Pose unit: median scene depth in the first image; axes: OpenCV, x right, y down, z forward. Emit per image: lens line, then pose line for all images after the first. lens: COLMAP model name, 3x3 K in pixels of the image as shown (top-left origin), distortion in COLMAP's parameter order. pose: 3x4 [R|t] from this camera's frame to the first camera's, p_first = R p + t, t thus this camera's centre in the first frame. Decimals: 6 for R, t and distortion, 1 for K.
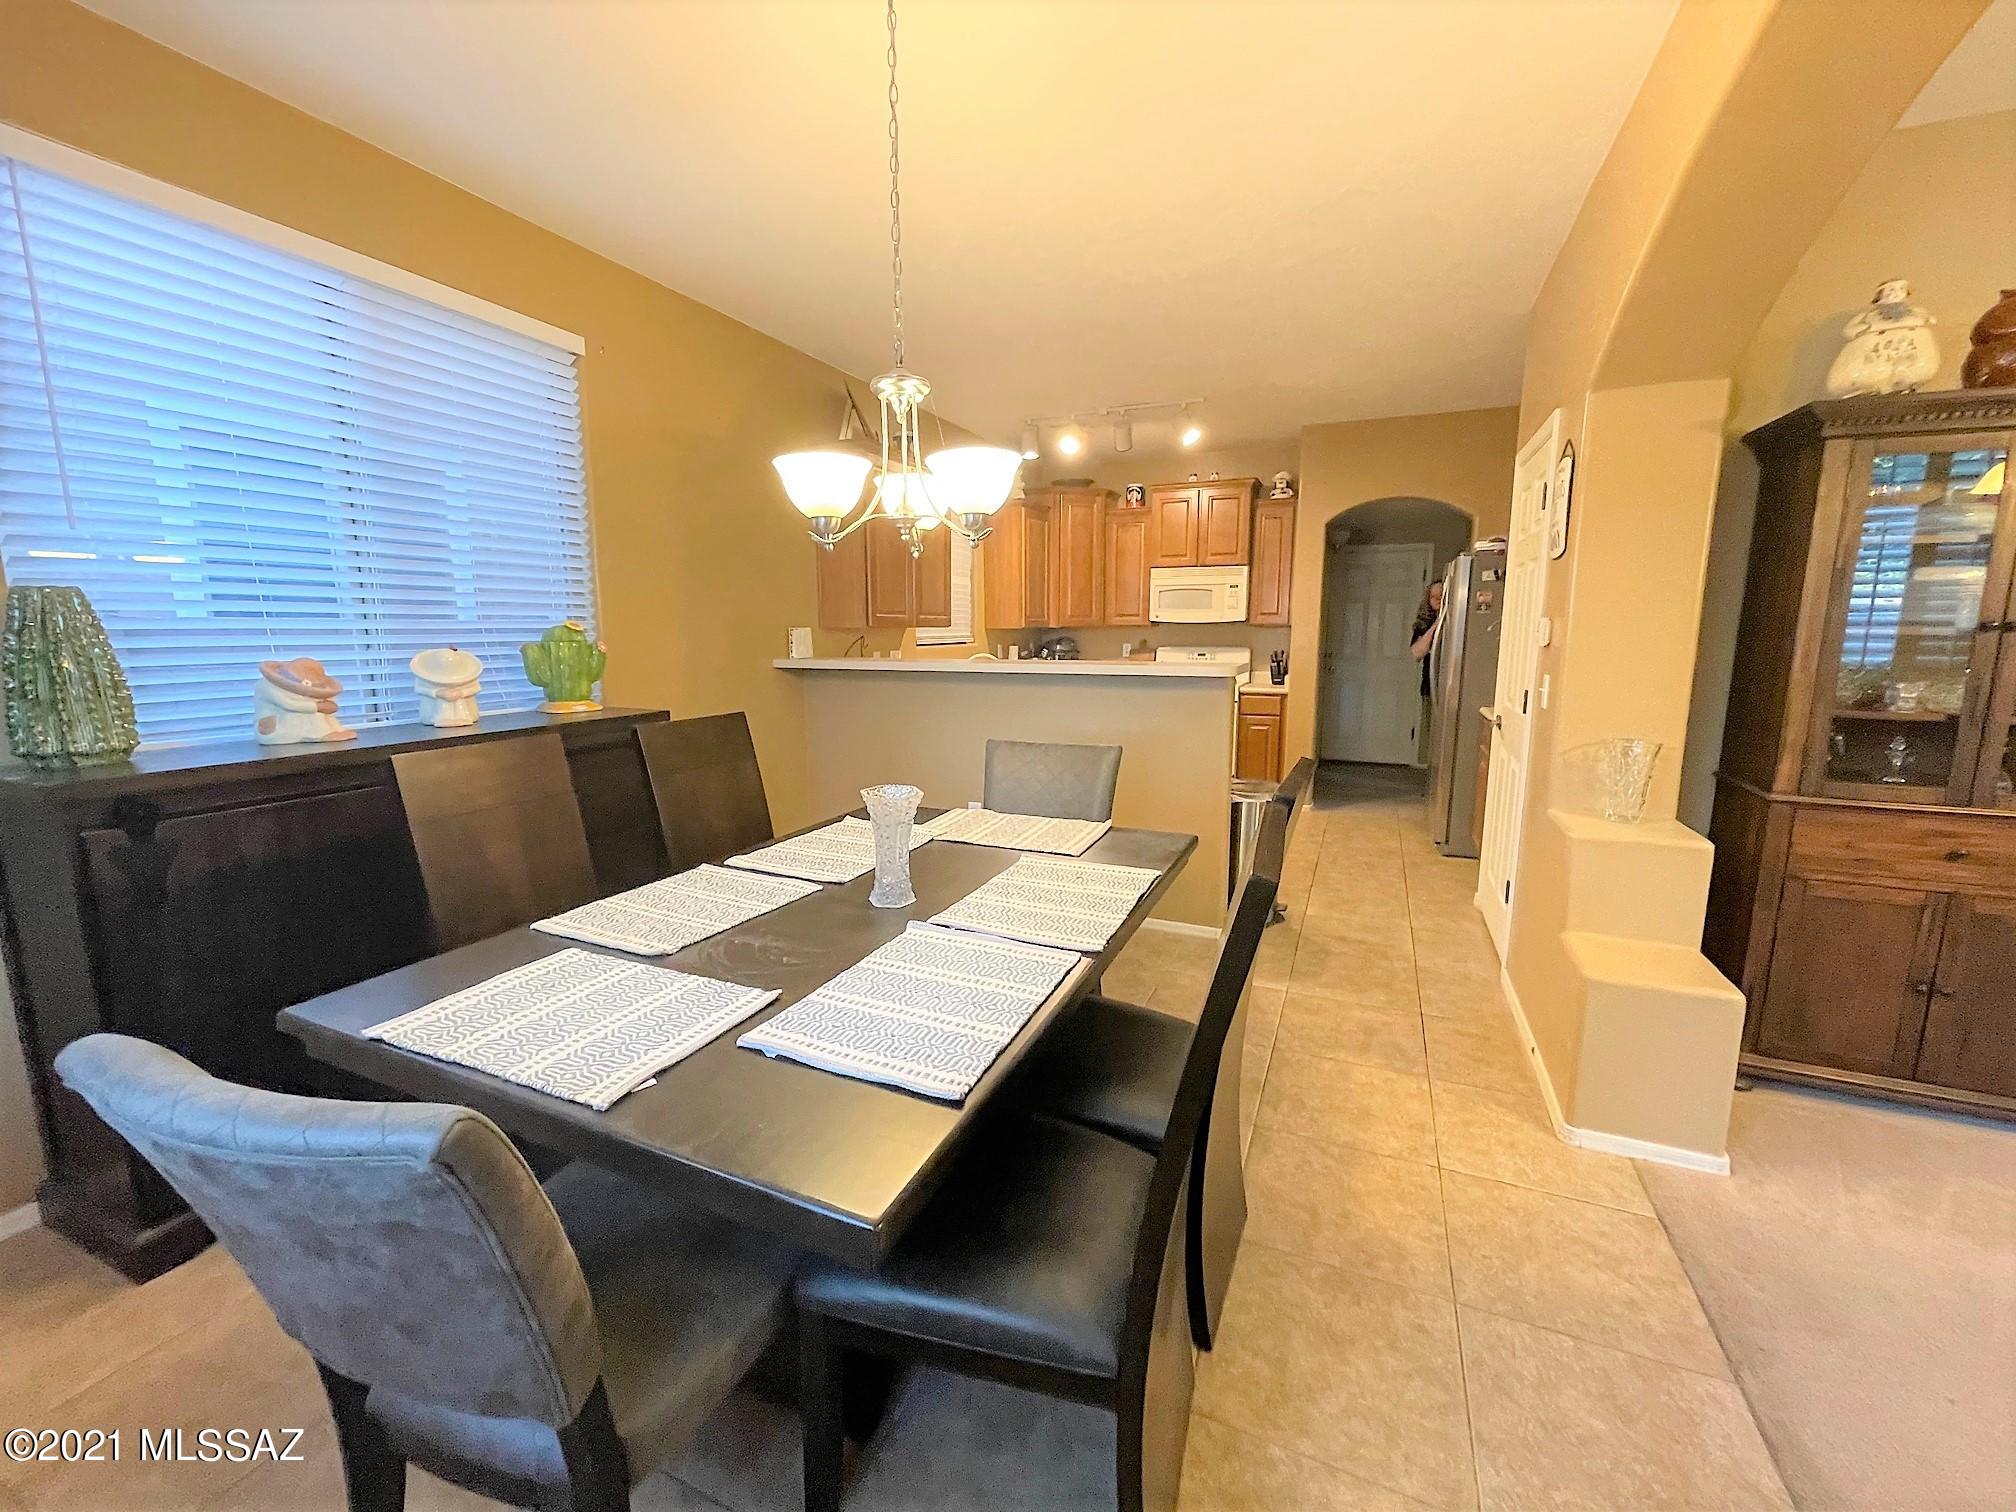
lens RADIAL K [[814.8, 0, 1005.9], [0, 814.8, 752.1], [0, 0, 1]] dist [-0.001587, 0.000001]
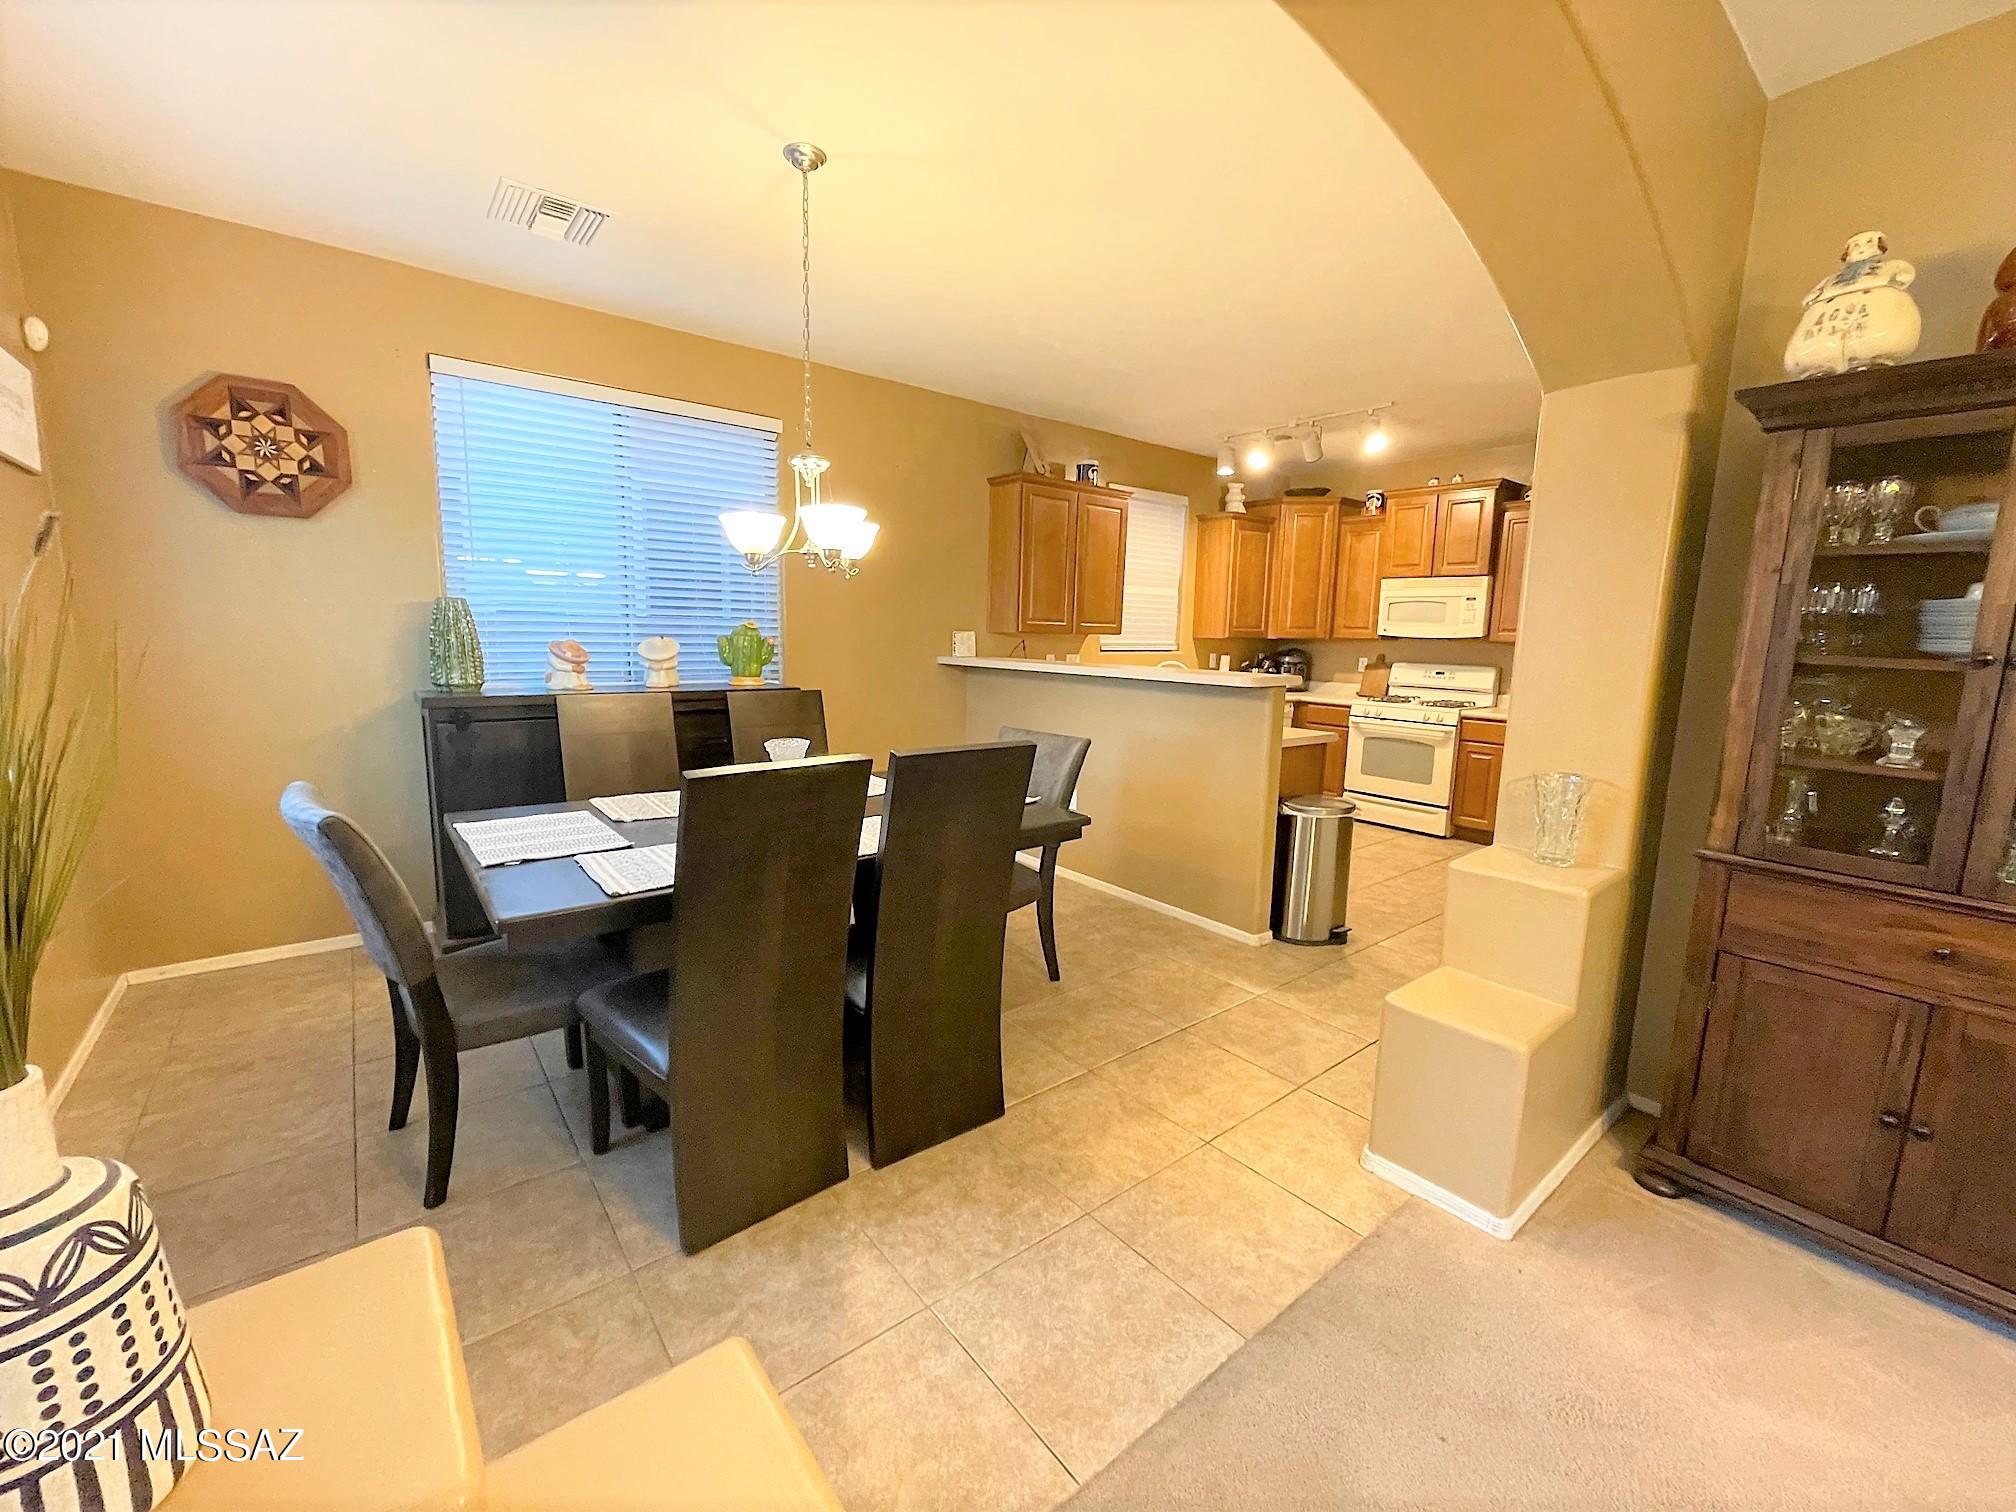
lens RADIAL K [[814.8, 0, 1005.9], [0, 814.8, 752.1], [0, 0, 1]] dist [-0.001587, 0.000001]
pose [[0.888674, 0.090460, -0.449528, 0.420817], [-0.094893, 0.995406, 0.012715, 0.005367], [0.448614, 0.031358, 0.893176, -0.055372]]
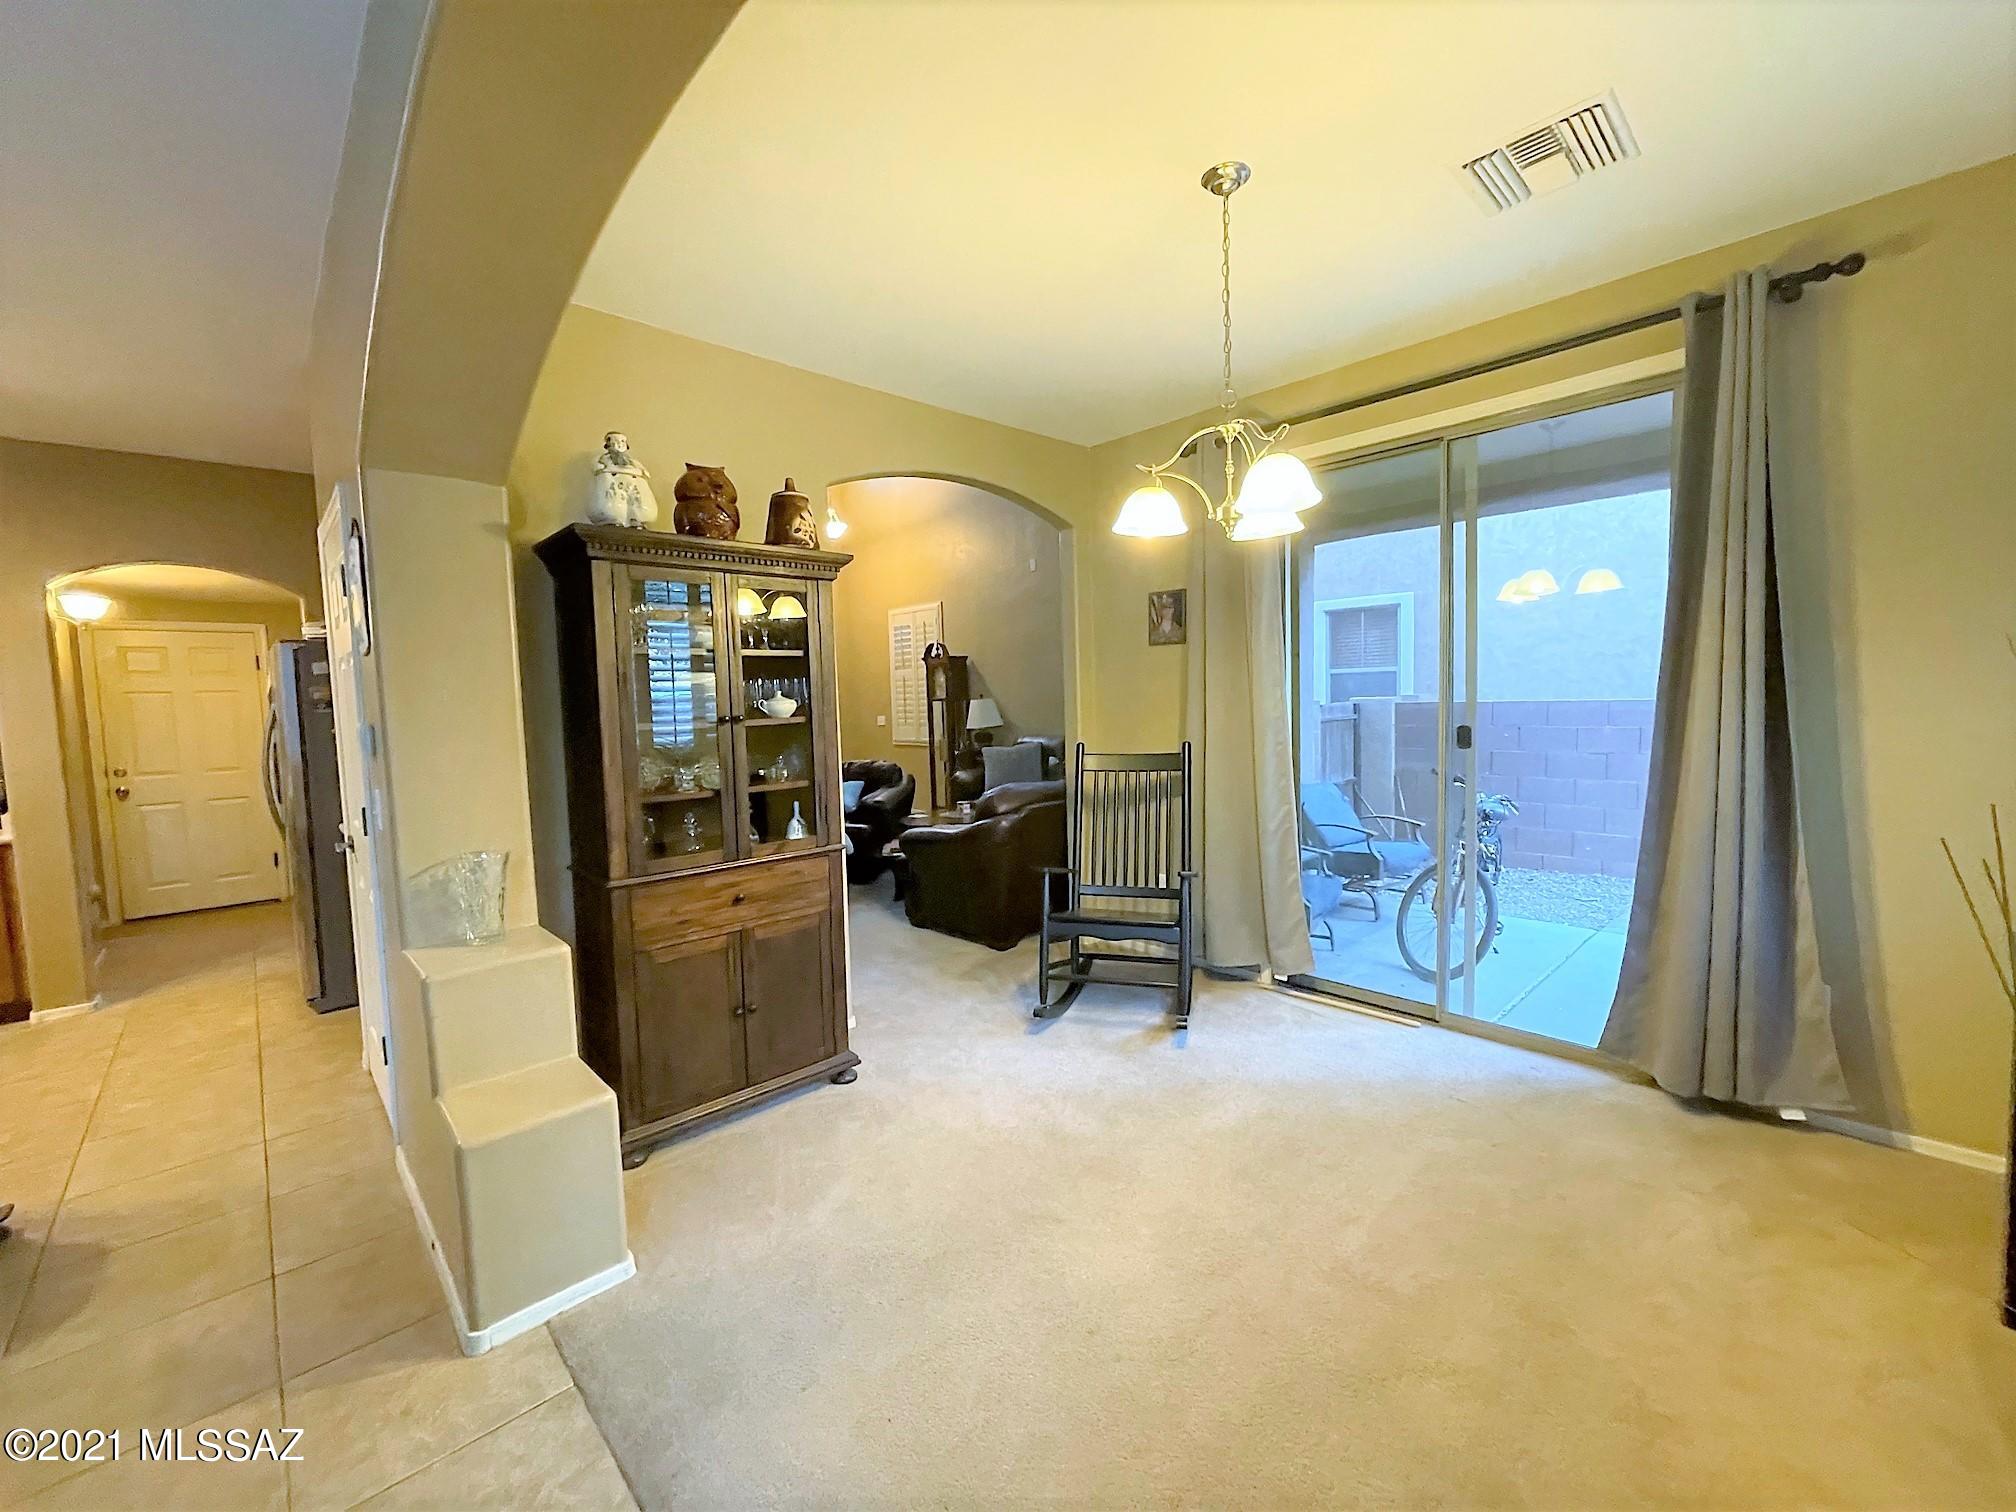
lens RADIAL K [[814.8, 0, 1005.9], [0, 814.8, 752.1], [0, 0, 1]] dist [-0.001587, 0.000001]
pose [[0.386671, -0.075258, 0.919142, 0.110234], [0.171549, 0.985139, 0.008493, -0.022113], [-0.906122, 0.154393, 0.393835, 0.054731]]
